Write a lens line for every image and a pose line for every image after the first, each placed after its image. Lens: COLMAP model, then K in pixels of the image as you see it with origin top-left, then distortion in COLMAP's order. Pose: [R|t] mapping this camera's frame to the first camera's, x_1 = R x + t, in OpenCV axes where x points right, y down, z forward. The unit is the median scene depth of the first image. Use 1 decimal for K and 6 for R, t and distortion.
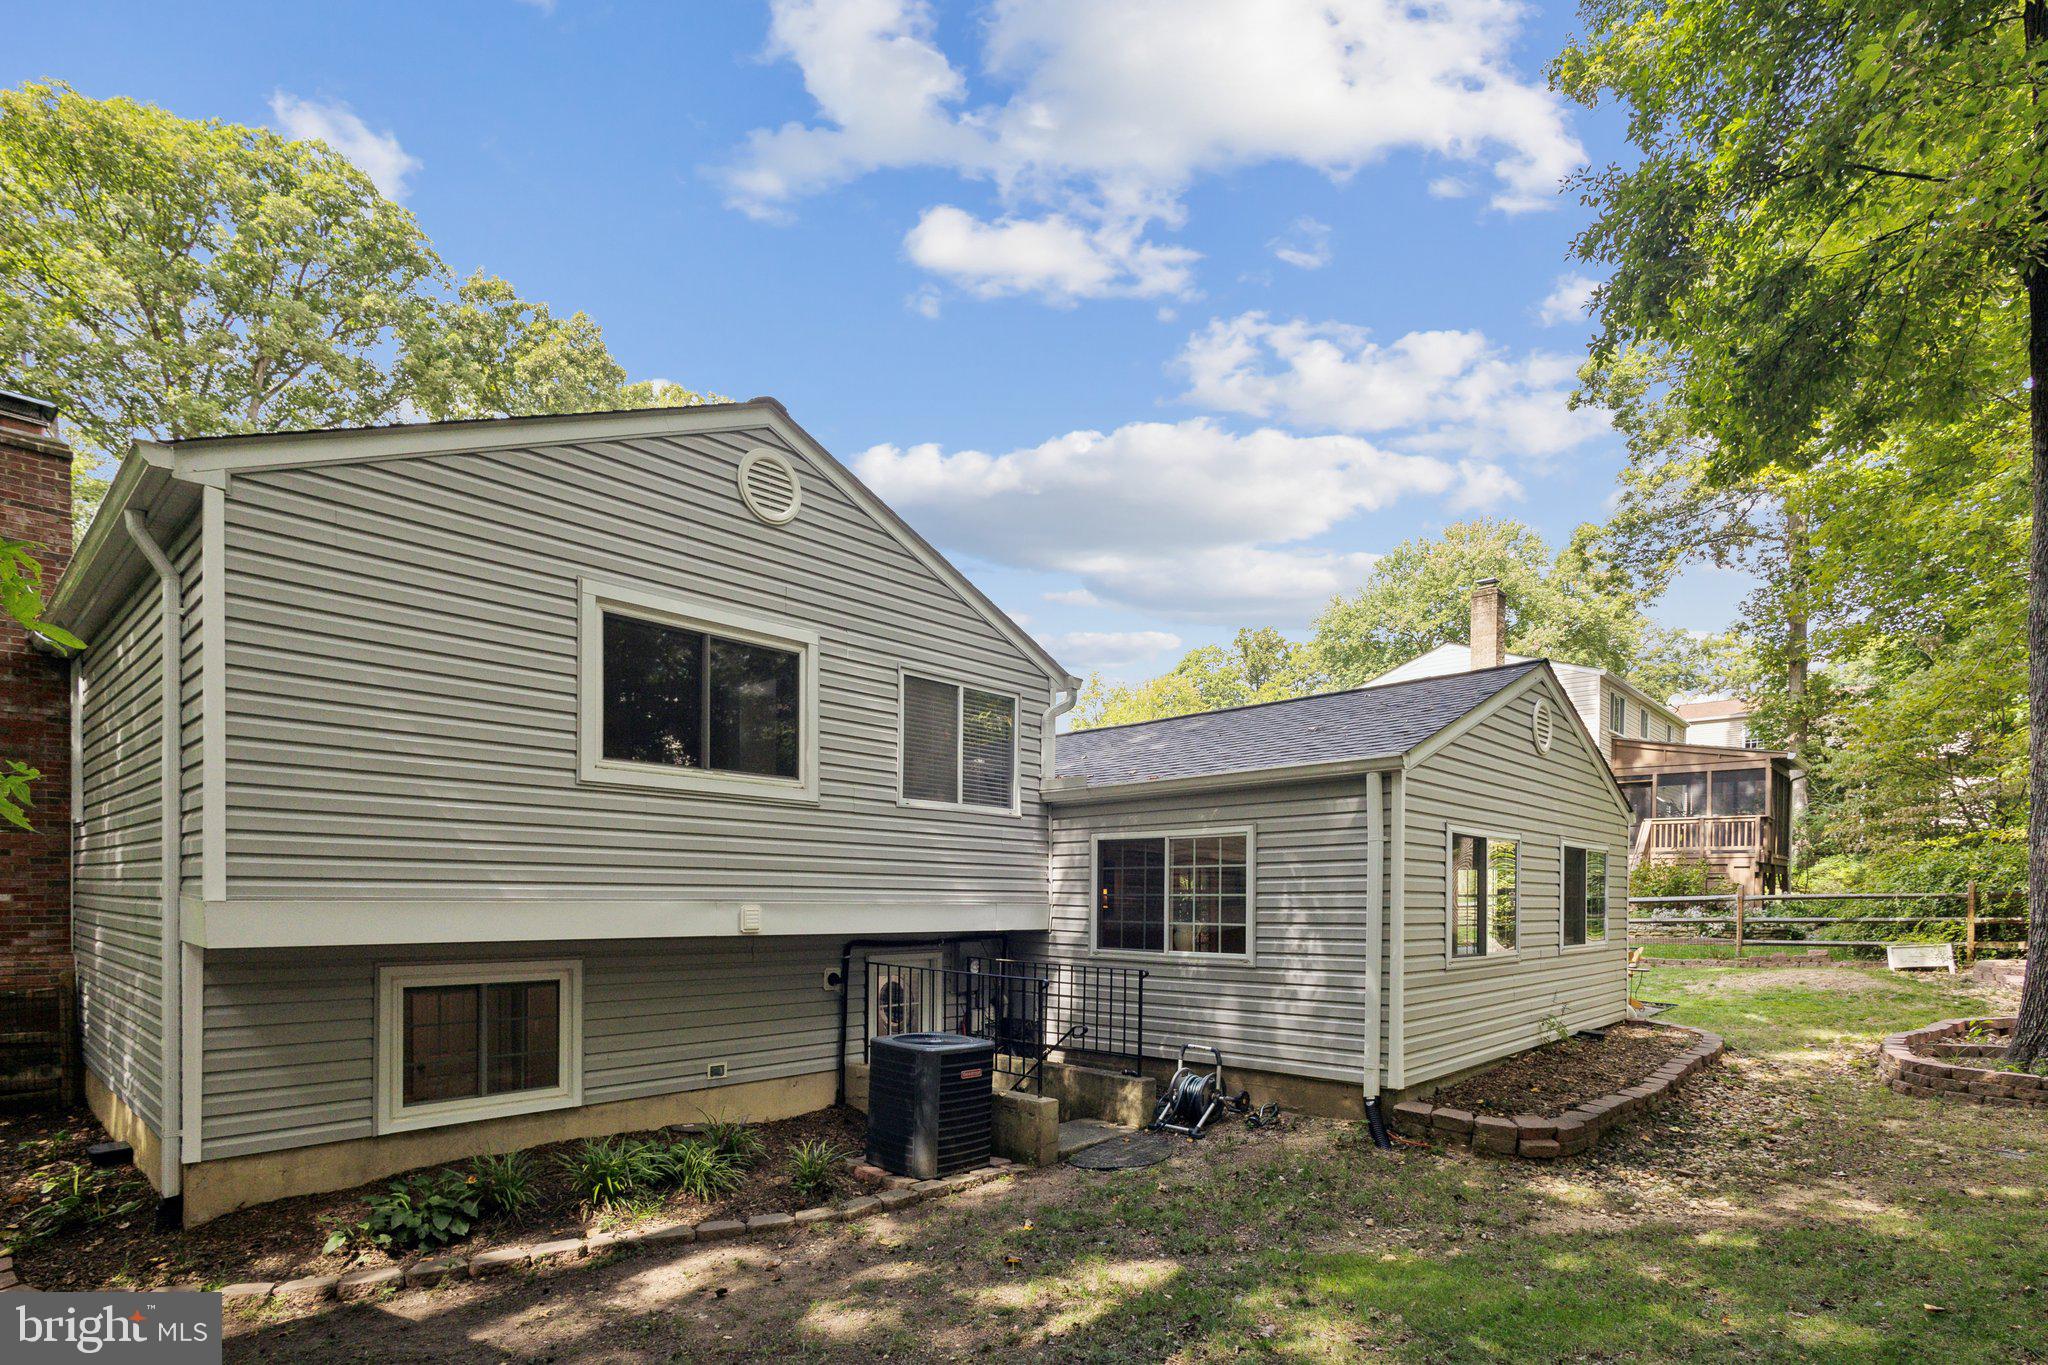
lens RADIAL K [[968.6, 0, 1024.0], [0, 968.6, 682.5], [0, 0, 1]] dist [0.009977, 0.000091]
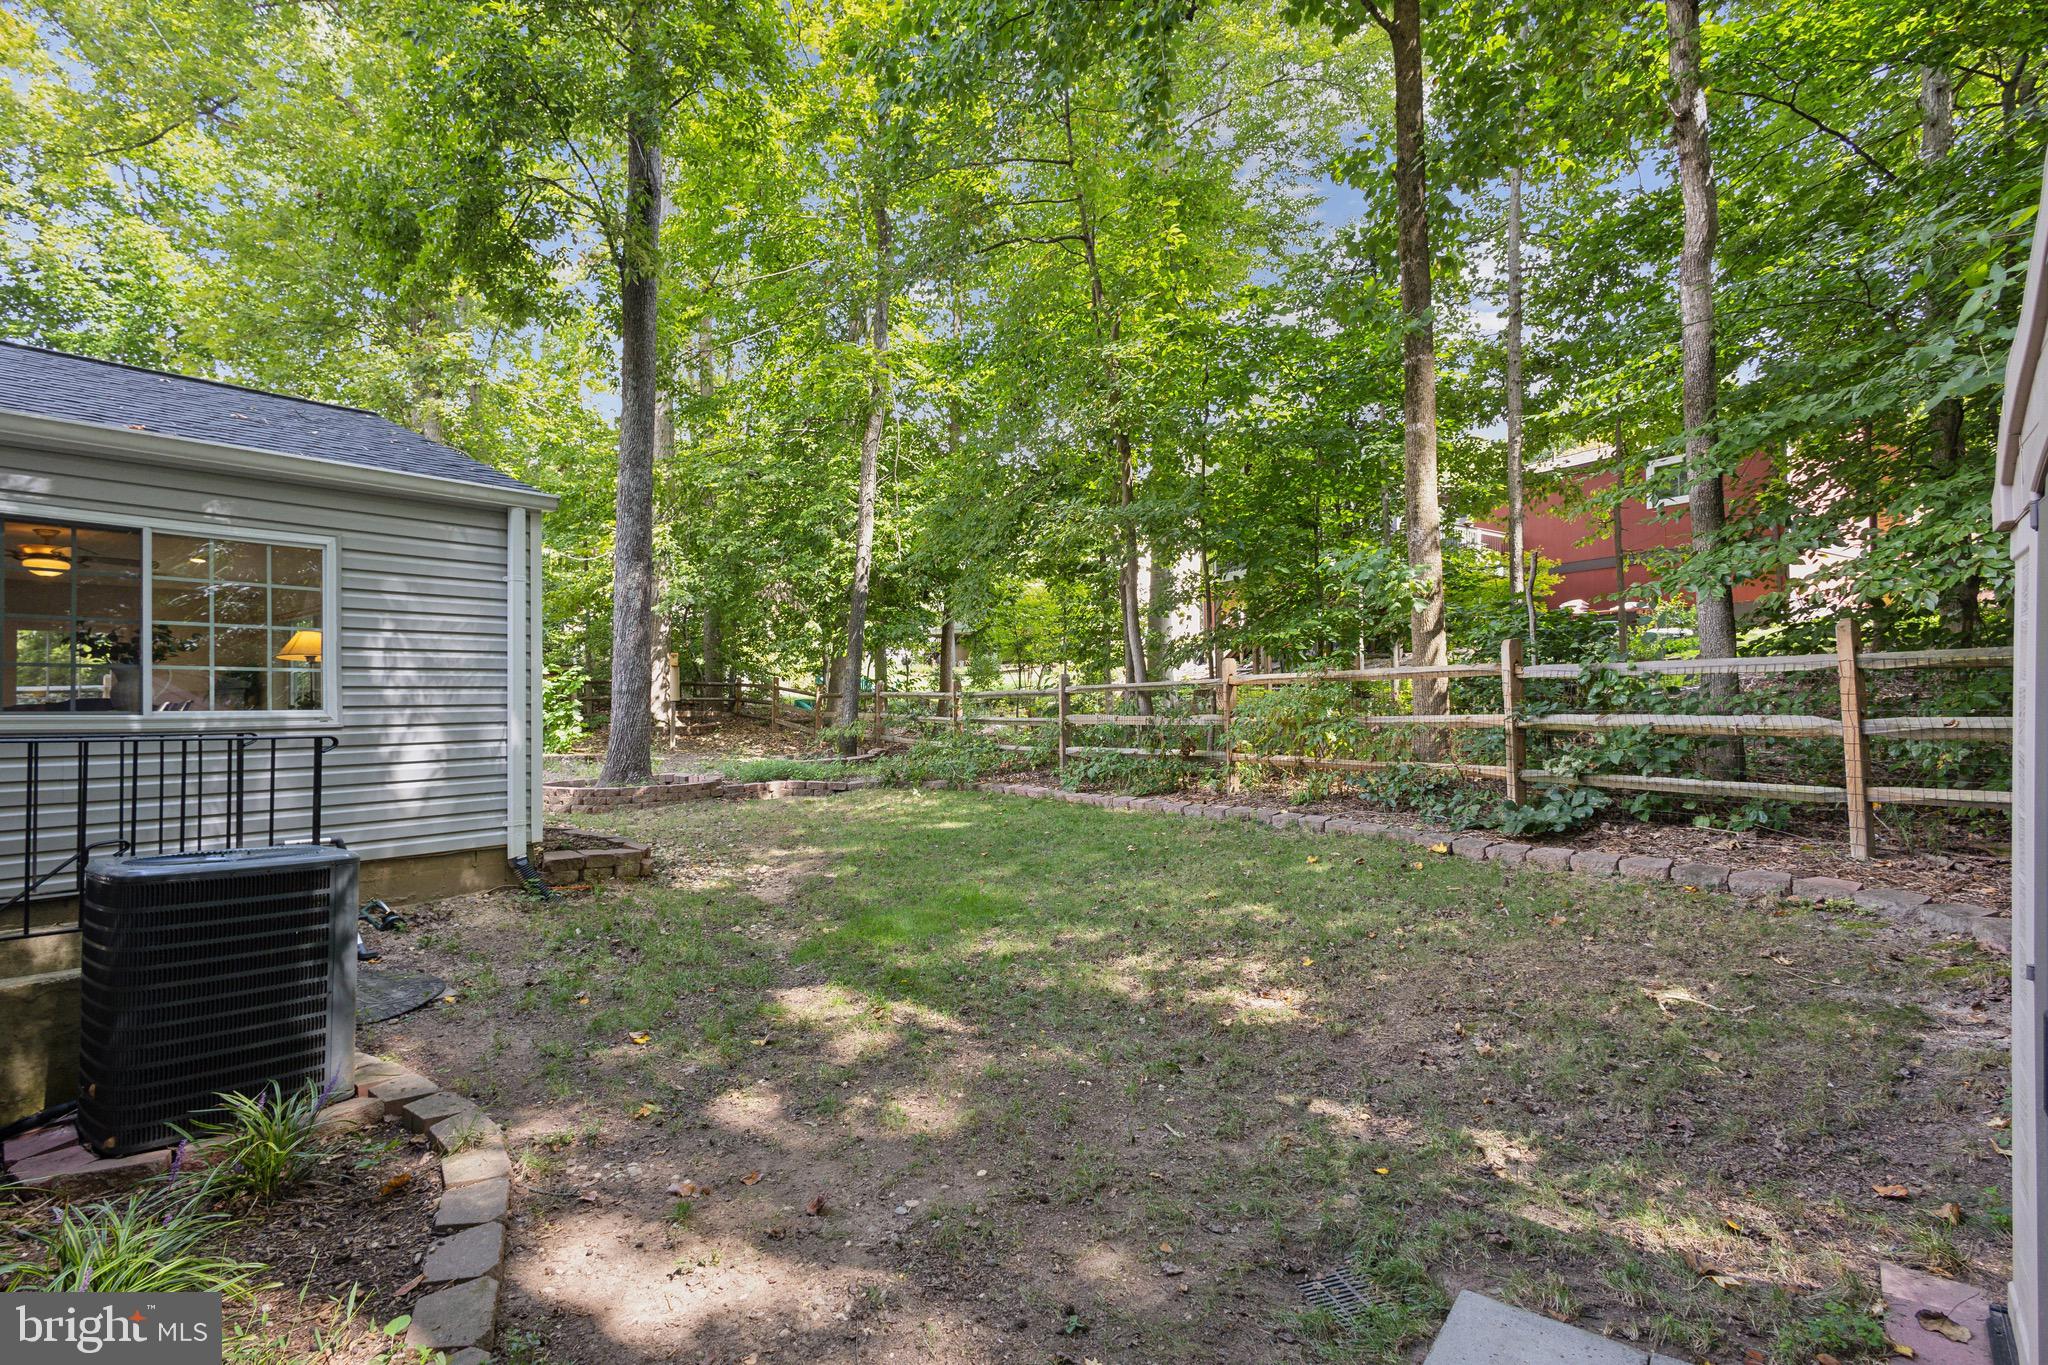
lens RADIAL K [[968.6, 0, 1024.0], [0, 968.6, 682.5], [0, 0, 1]] dist [0.009977, 0.000091]
pose [[-0.075803, 0.018385, 0.996953, -0.856215], [-0.215643, 0.975866, -0.034393, 0.281477], [-0.973525, -0.217593, -0.070009, 0.915551]]
